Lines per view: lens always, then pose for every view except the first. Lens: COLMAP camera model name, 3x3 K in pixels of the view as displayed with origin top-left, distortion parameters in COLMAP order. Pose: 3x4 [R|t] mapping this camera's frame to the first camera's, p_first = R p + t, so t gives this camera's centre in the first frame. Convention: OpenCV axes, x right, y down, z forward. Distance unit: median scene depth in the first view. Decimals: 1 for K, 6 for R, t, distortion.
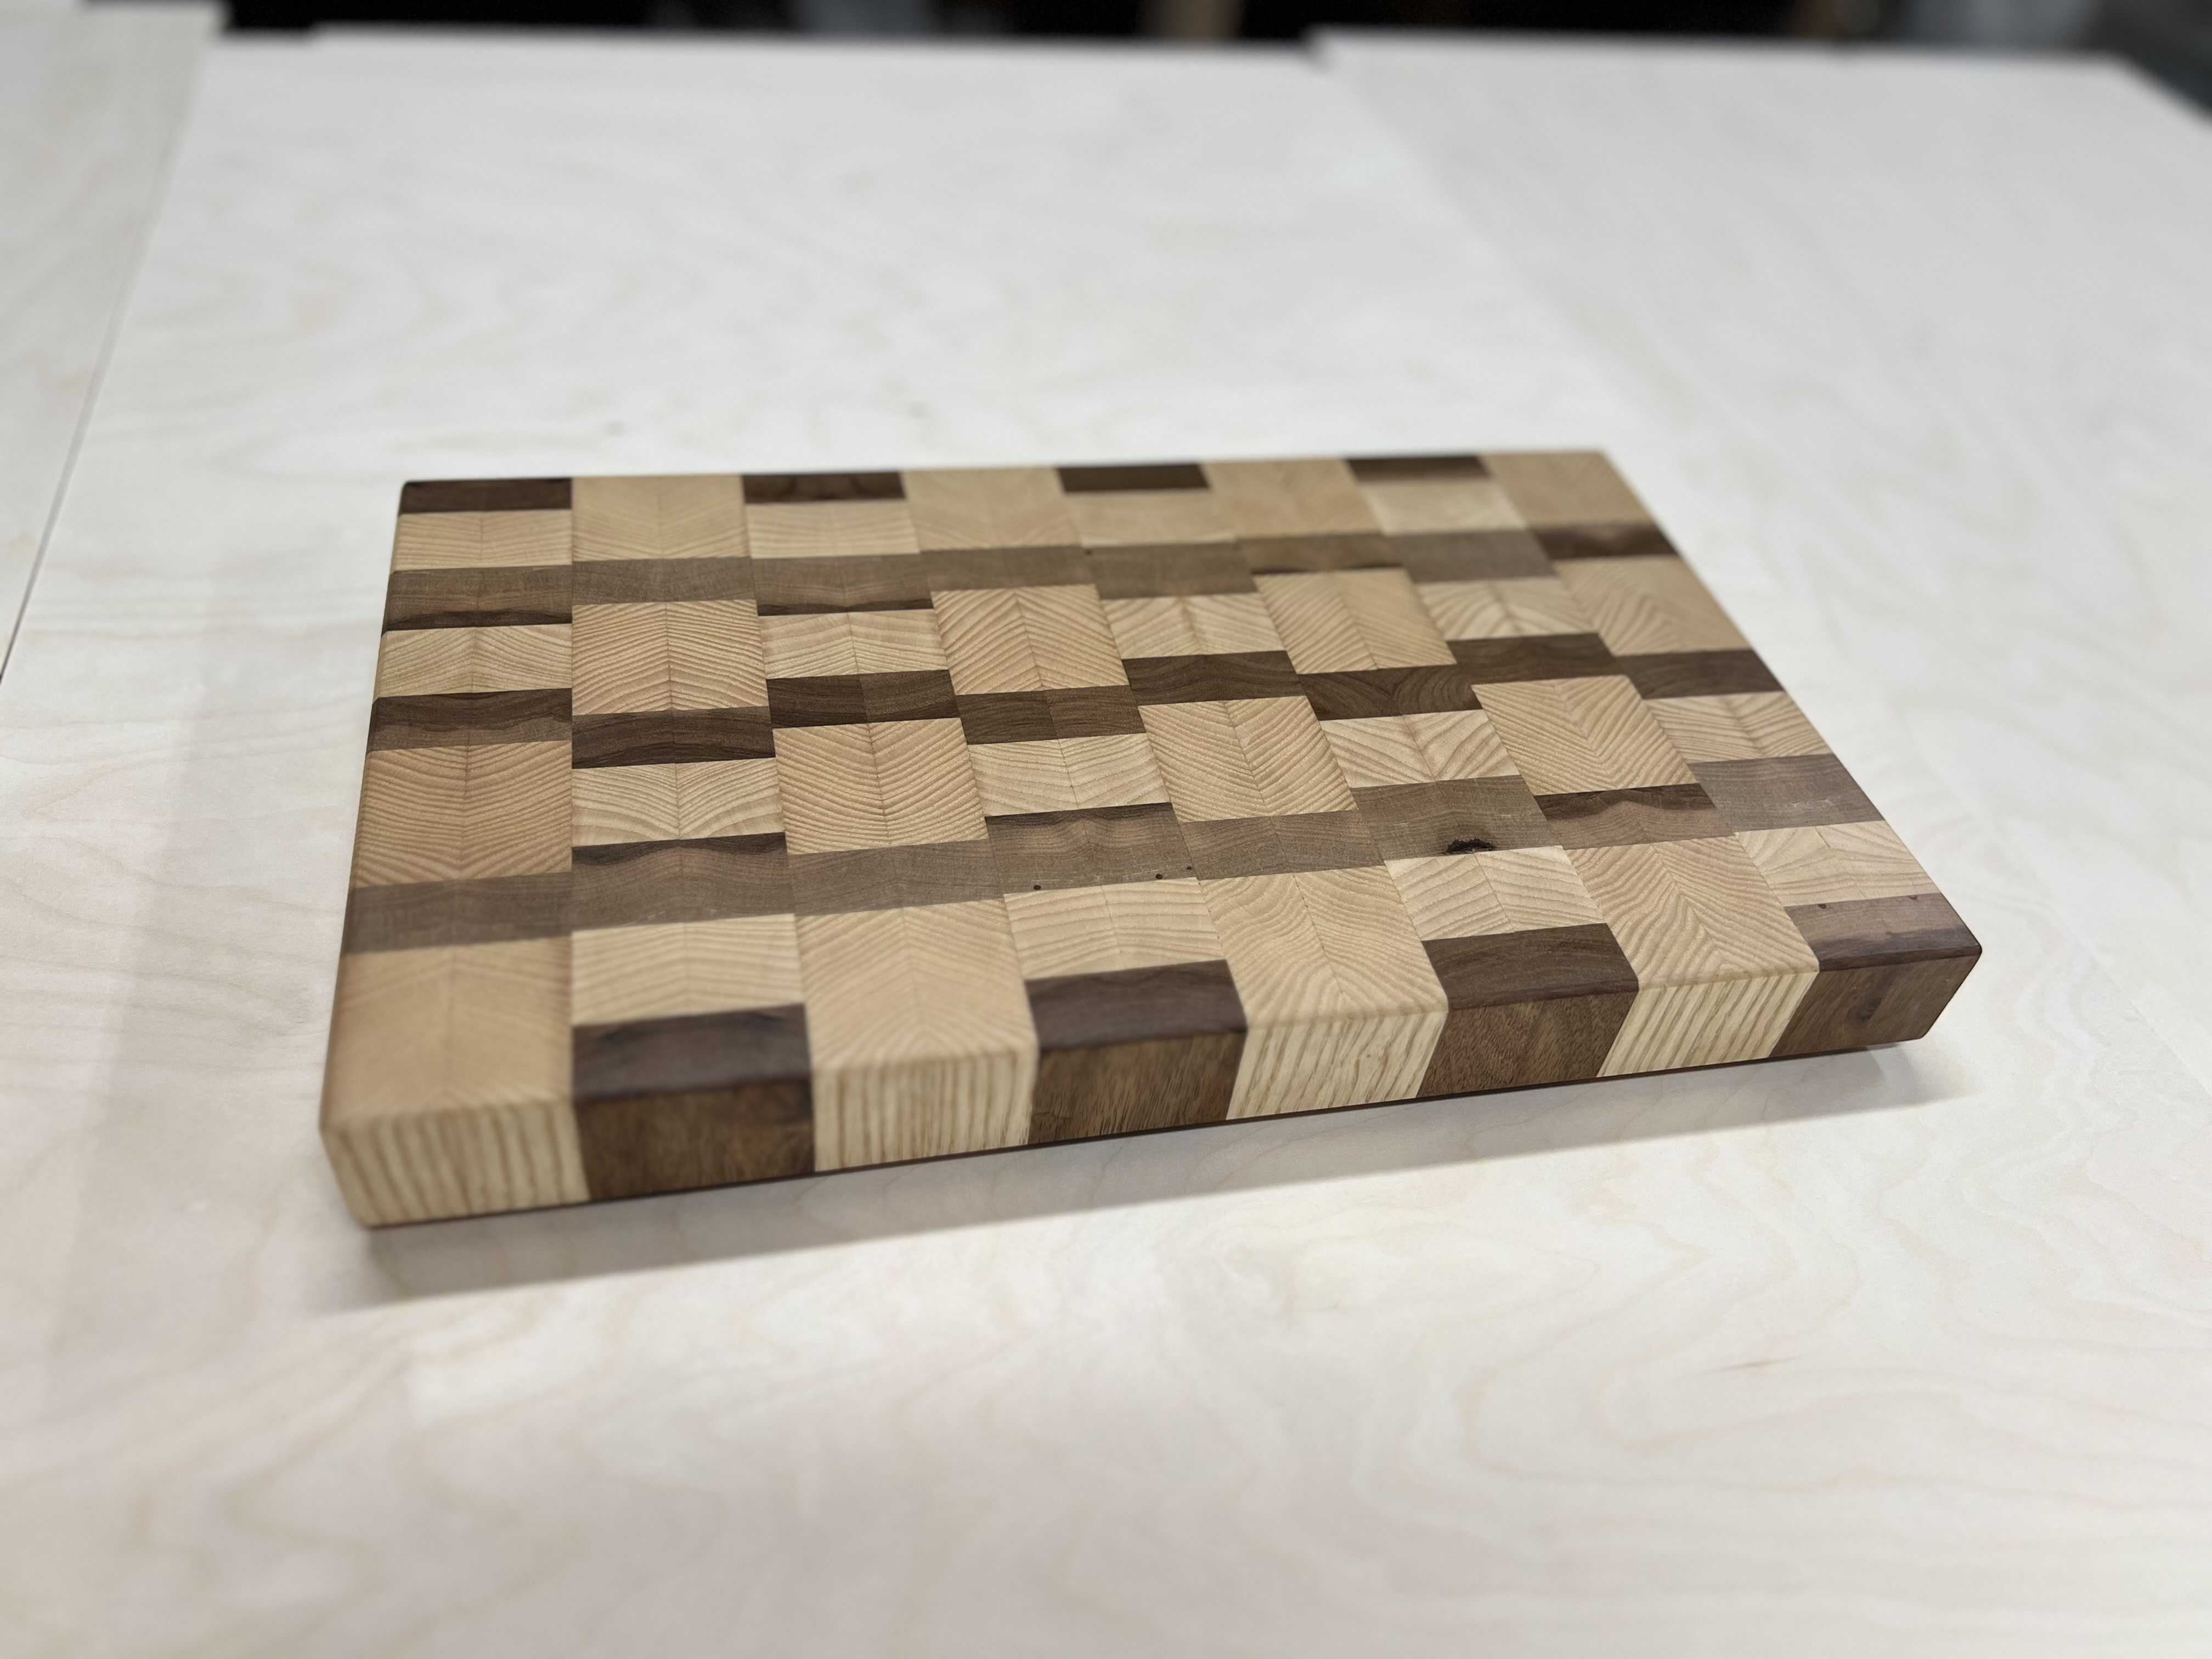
lens RADIAL K [[1705.5, 0, 1120.9], [0, 1705.5, 826.0], [0, 0, 1]] dist [0.034116, -0.049176]
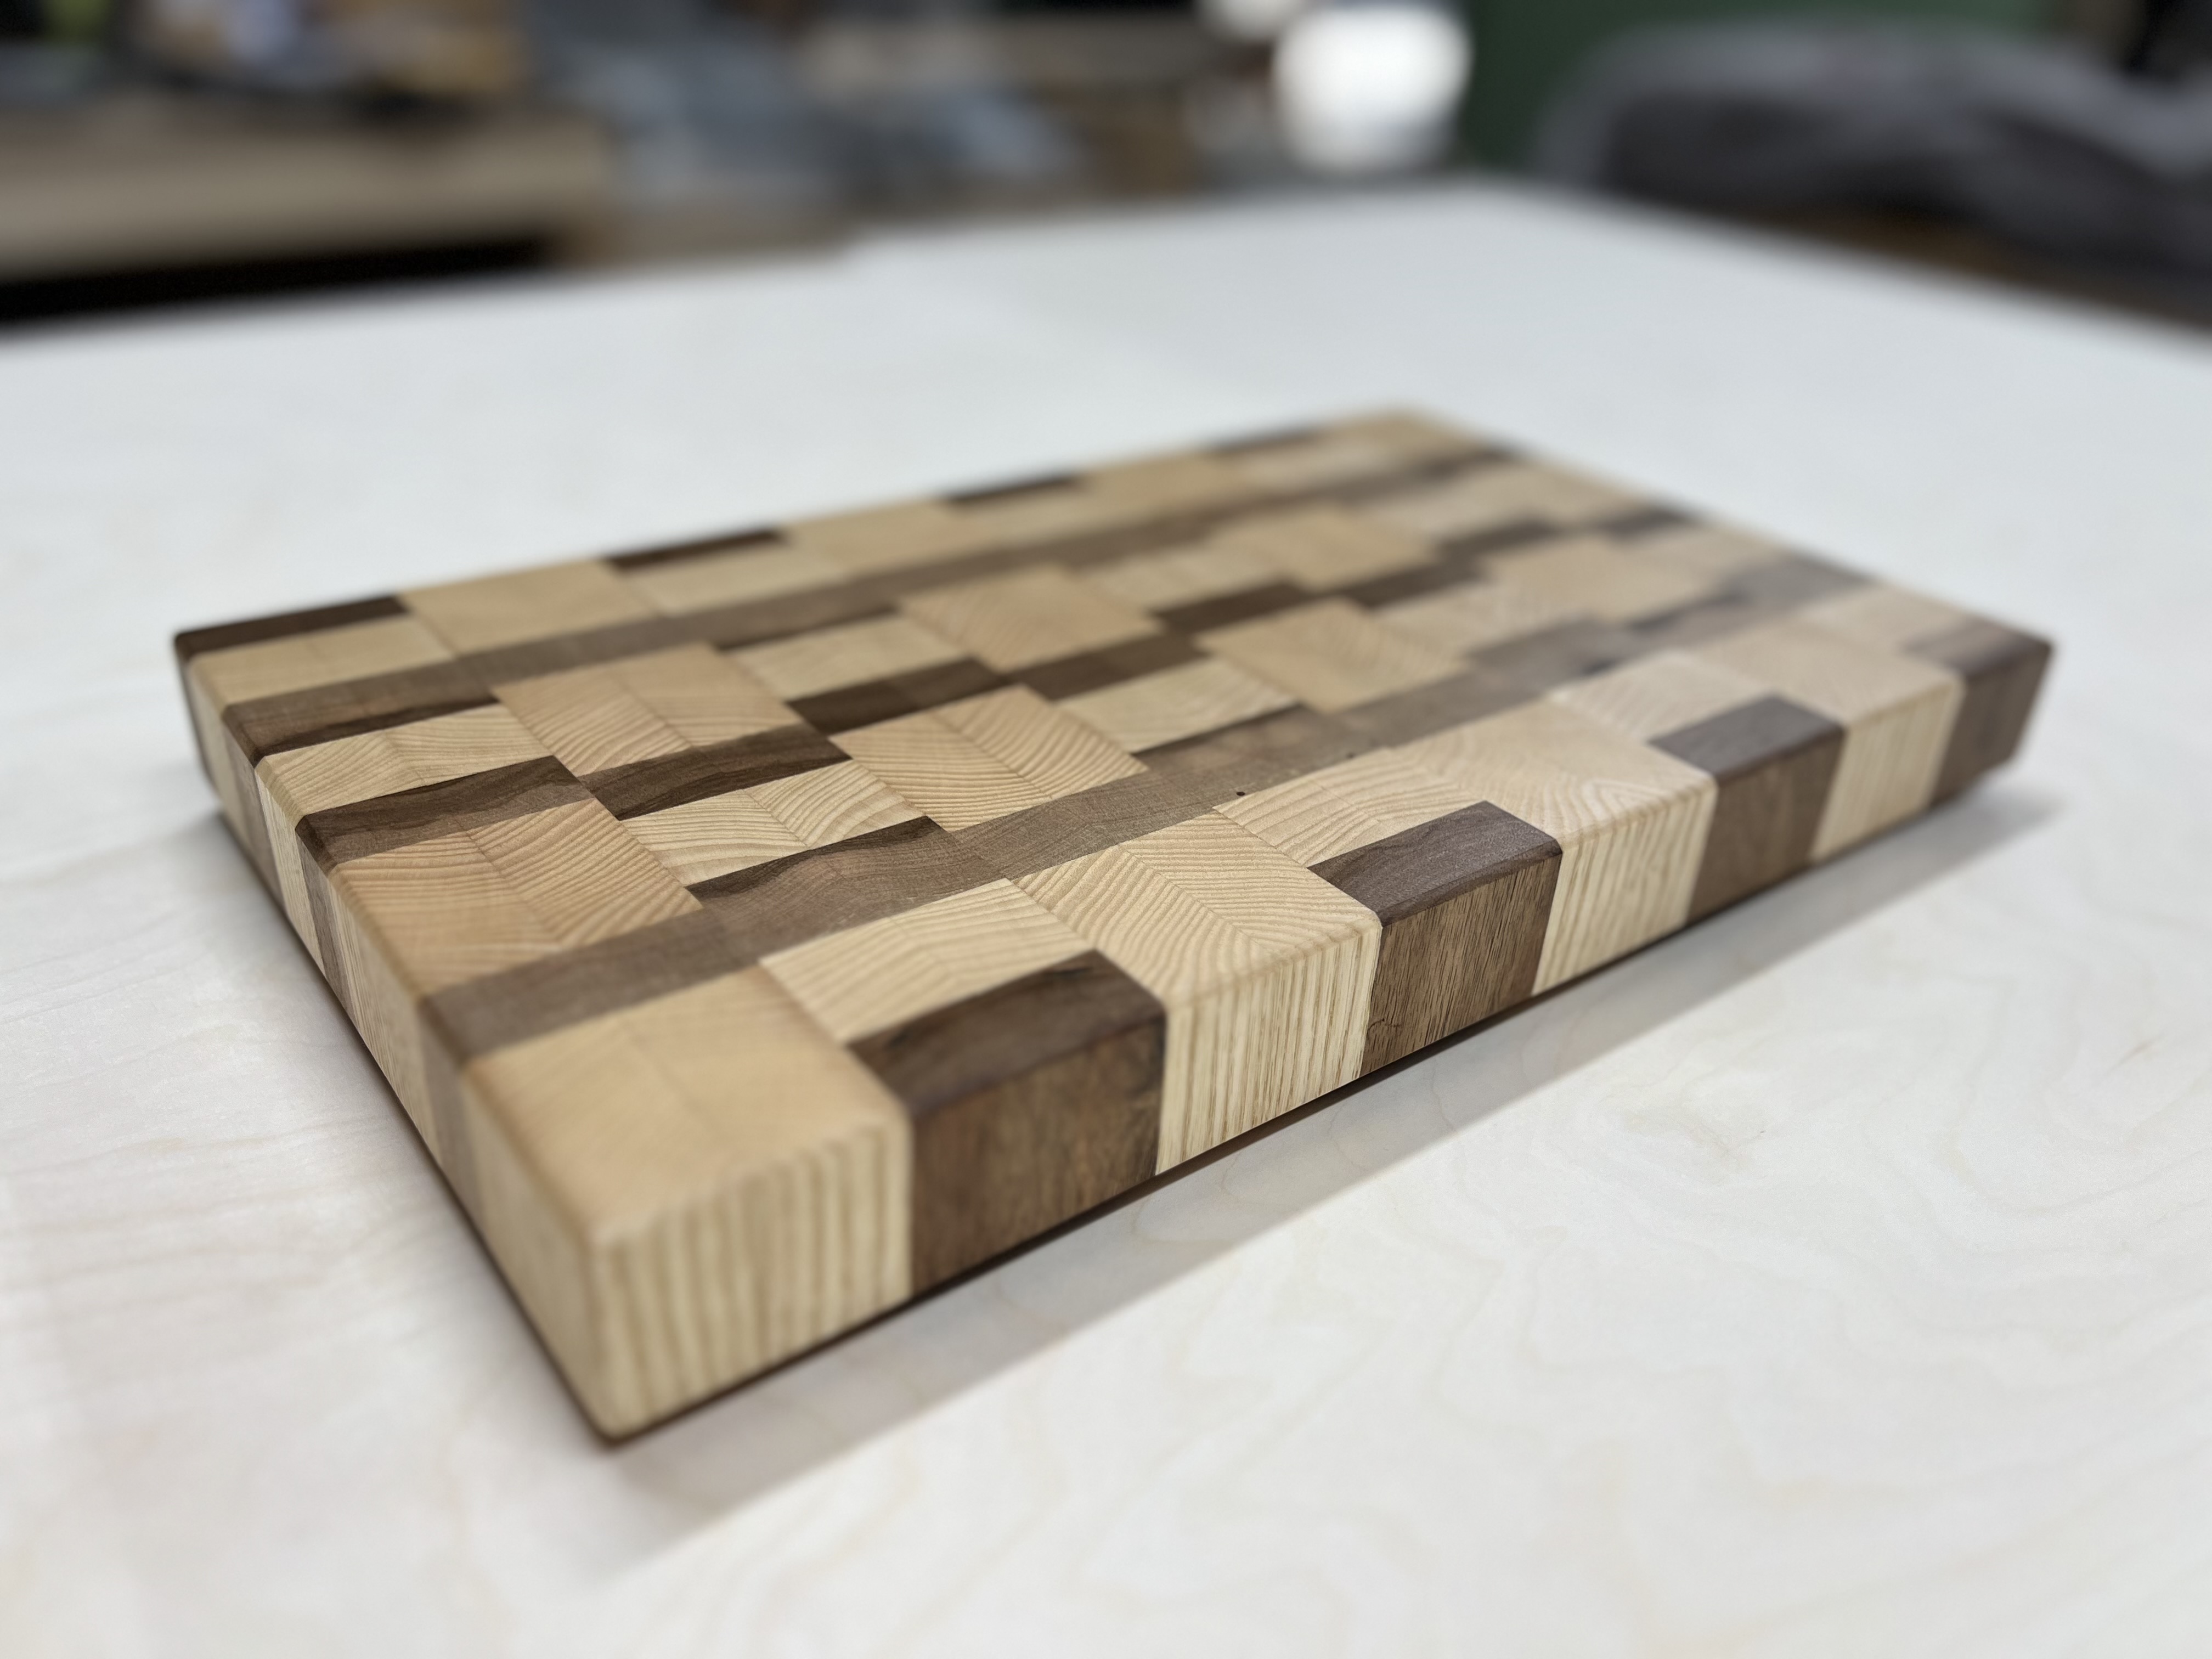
lens RADIAL K [[1705.5, 0, 1082.4], [0, 1705.5, 847.5], [0, 0, 1]] dist [0.034116, -0.049176]
pose [[0.909253, -0.254389, 0.329463, -0.416121], [0.318108, 0.935157, -0.155850, 0.172150], [-0.268453, 0.246512, 0.931217, 0.266413]]
